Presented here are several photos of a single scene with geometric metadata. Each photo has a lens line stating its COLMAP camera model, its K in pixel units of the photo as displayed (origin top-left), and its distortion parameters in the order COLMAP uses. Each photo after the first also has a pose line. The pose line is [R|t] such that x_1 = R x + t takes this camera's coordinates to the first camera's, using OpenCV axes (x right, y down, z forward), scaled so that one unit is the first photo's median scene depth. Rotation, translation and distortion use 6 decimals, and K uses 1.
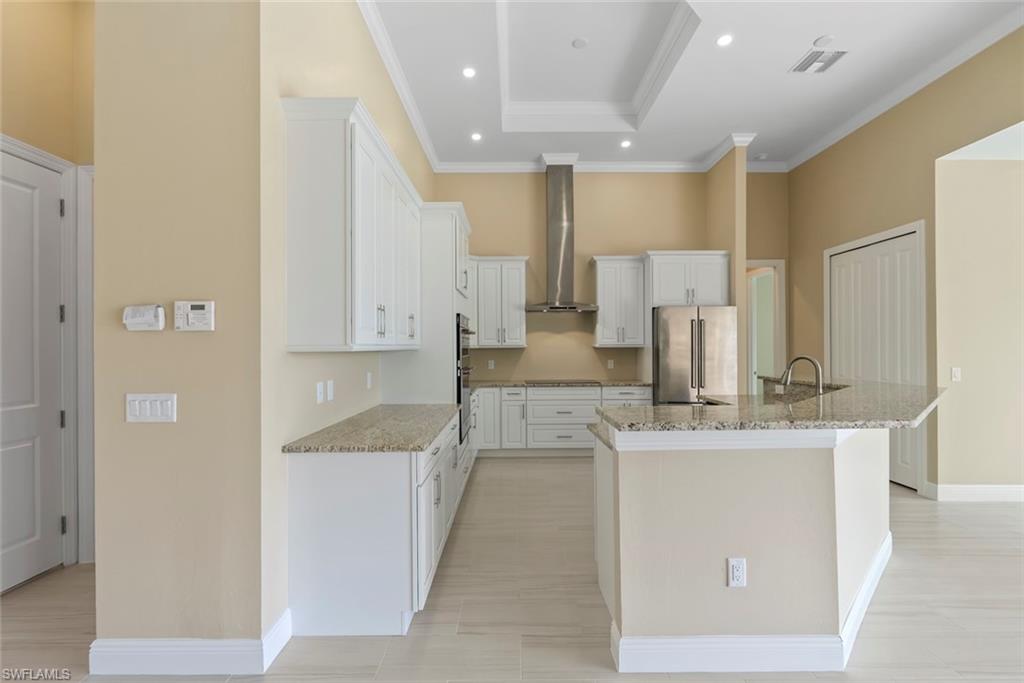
lens RADIAL K [[459.6, 0, 517.0], [0, 459.6, 341.5], [0, 0, 1]] dist [-0.004139, 0.000341]
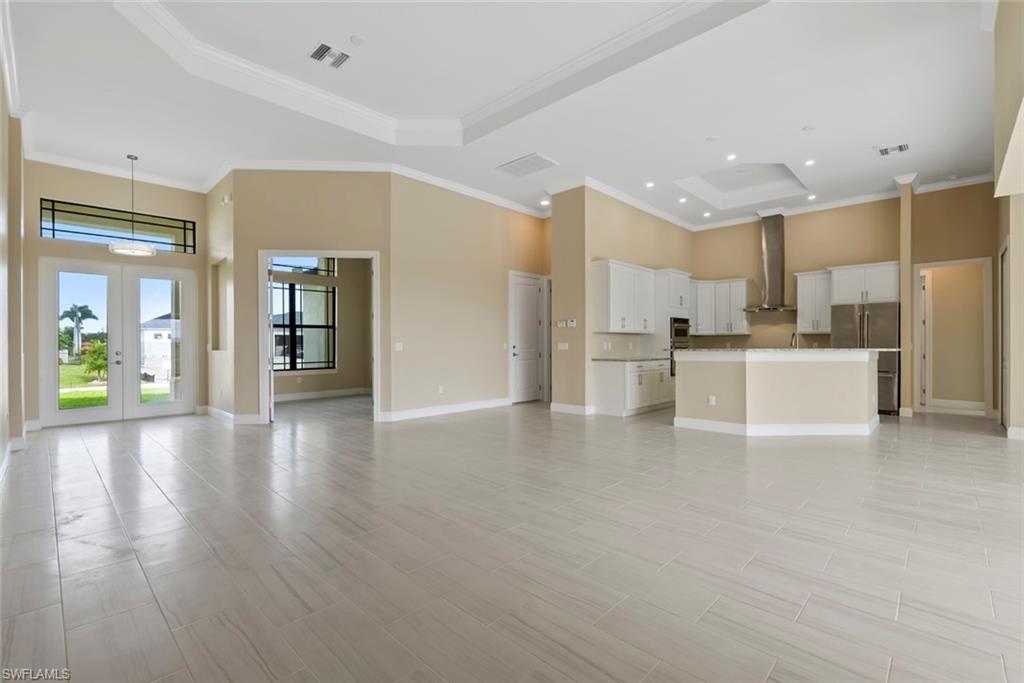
lens RADIAL K [[459.6, 0, 509.9], [0, 459.6, 339.9], [0, 0, 1]] dist [-0.004139, 0.000341]
pose [[0.710736, -0.002762, -0.703453, 0.588402], [0.003936, 0.999992, 0.000051, 0.030025], [0.703448, -0.002805, 0.710741, -0.753825]]
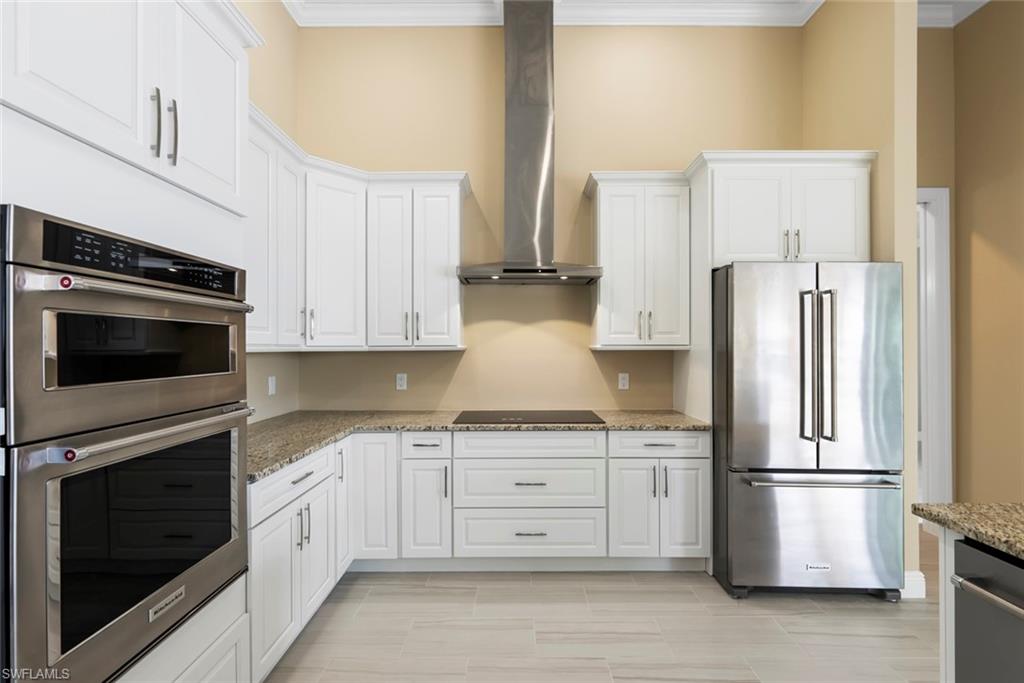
lens RADIAL K [[459.6, 0, 512.1], [0, 459.6, 349.6], [0, 0, 1]] dist [-0.004139, 0.000341]
pose [[0.999969, 0.002236, -0.007501, 0.086068], [-0.002134, 0.999905, 0.013614, 0.005647], [0.007530, -0.013598, 0.999879, 0.509728]]
